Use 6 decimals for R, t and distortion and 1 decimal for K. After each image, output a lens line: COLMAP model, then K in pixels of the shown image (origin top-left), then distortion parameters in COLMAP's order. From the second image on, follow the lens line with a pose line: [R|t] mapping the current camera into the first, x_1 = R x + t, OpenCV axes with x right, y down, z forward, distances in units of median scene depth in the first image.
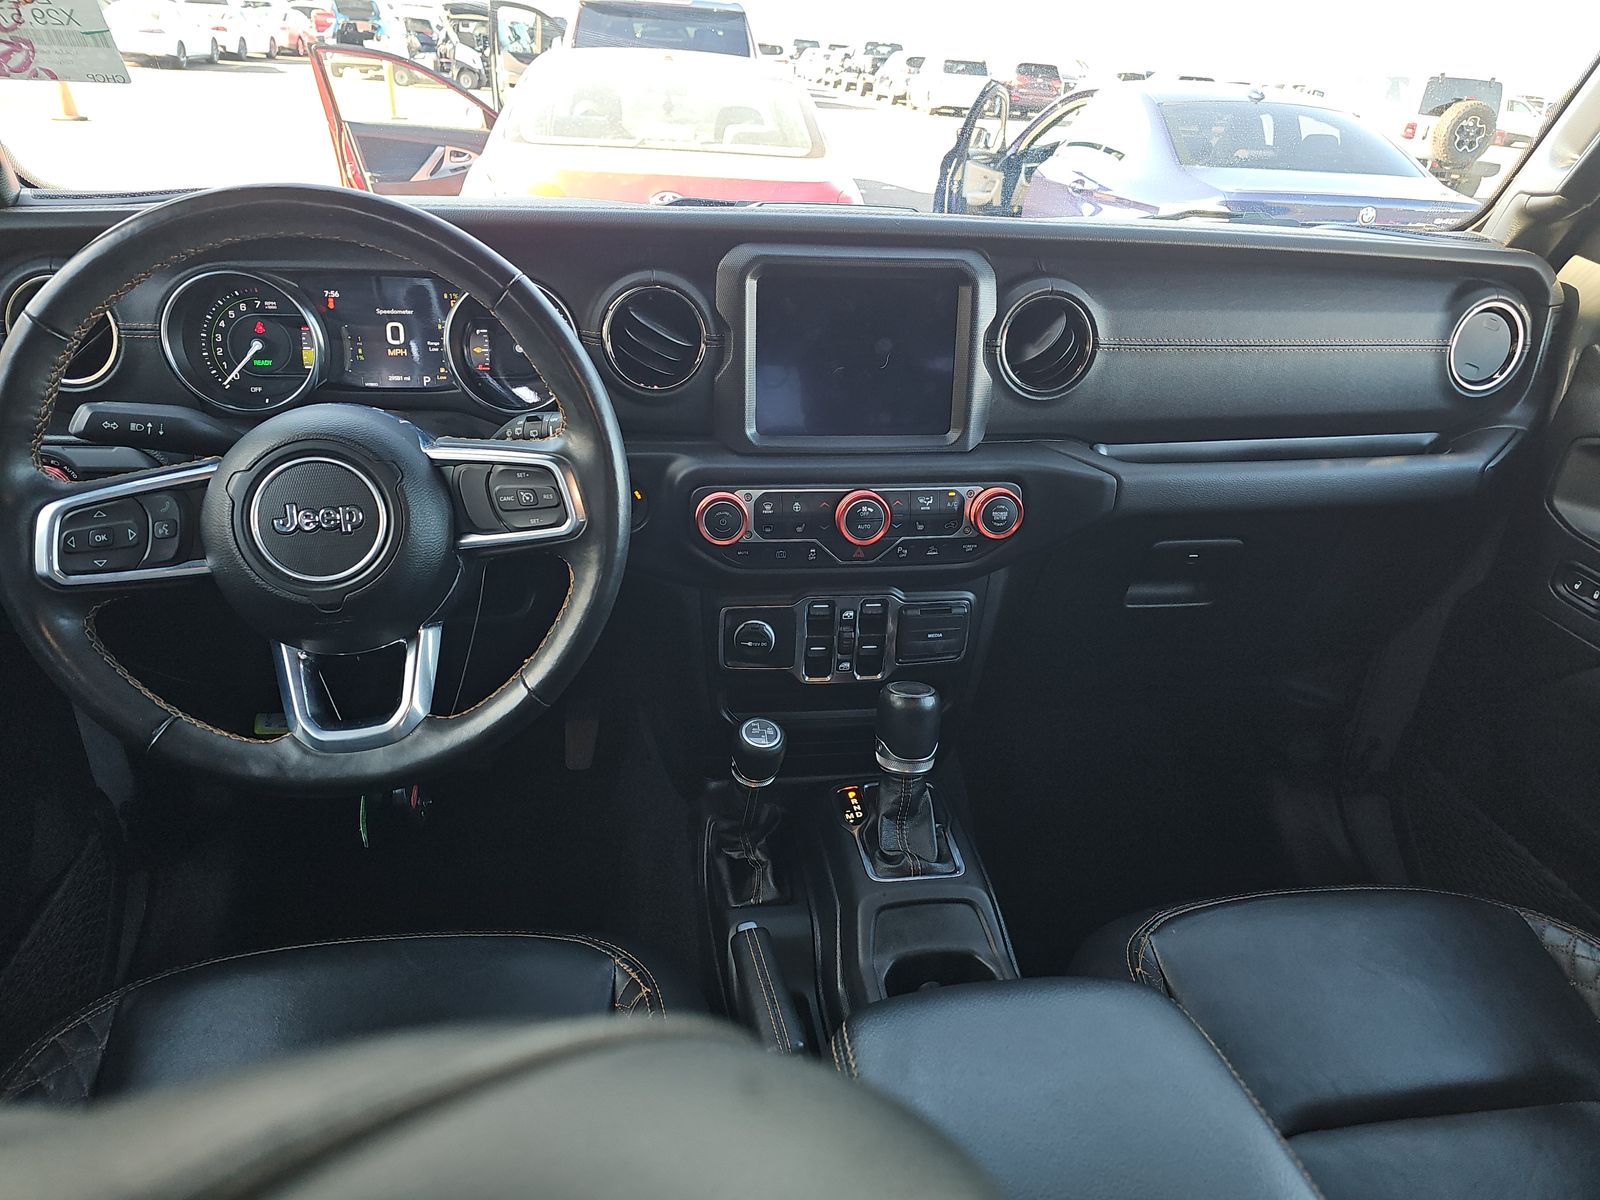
lens RADIAL K [[1096.0, 0, 817.0], [0, 1096.0, 608.7], [0, 0, 1]] dist [0.036608, -0.030448]
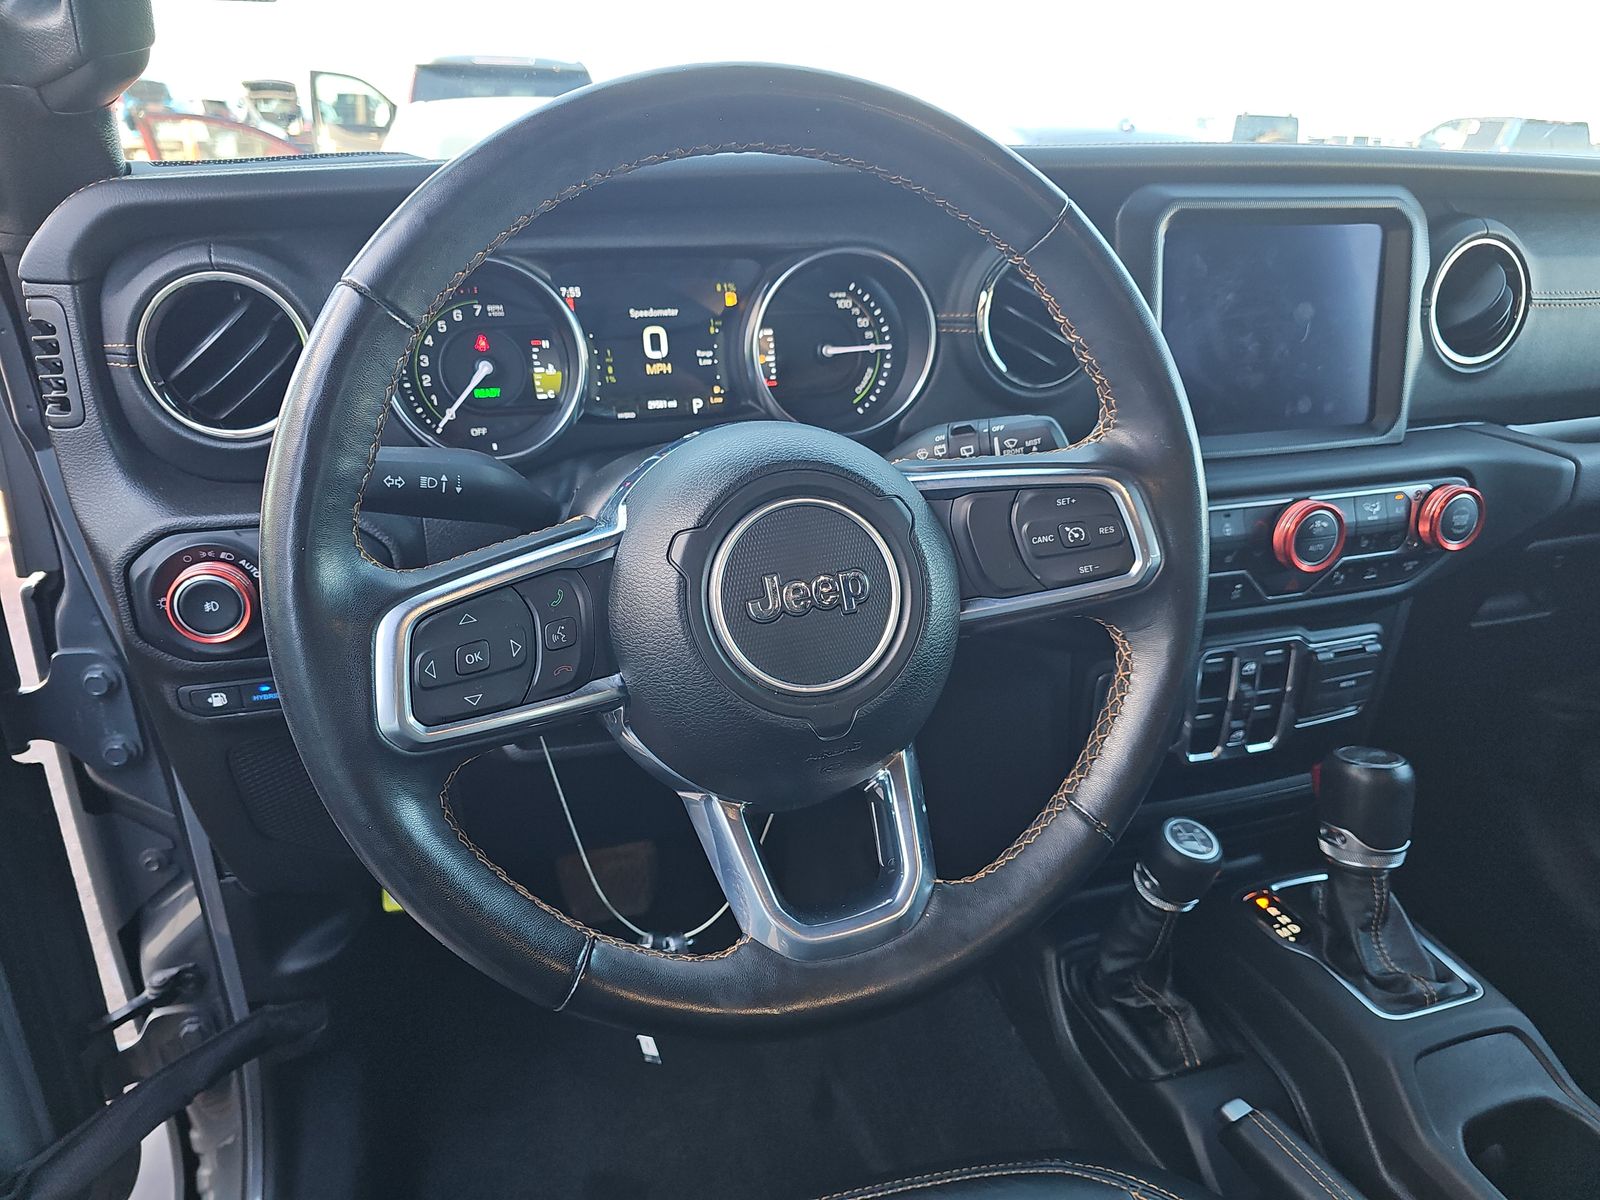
lens RADIAL K [[1096.0, 0, 793.8], [0, 1096.0, 605.8], [0, 0, 1]] dist [0.036608, -0.030448]
pose [[0.987341, -0.093895, 0.127838, -0.411111], [0.100828, 0.993702, -0.048880, -0.034346], [-0.122443, 0.061151, 0.990590, 0.292007]]
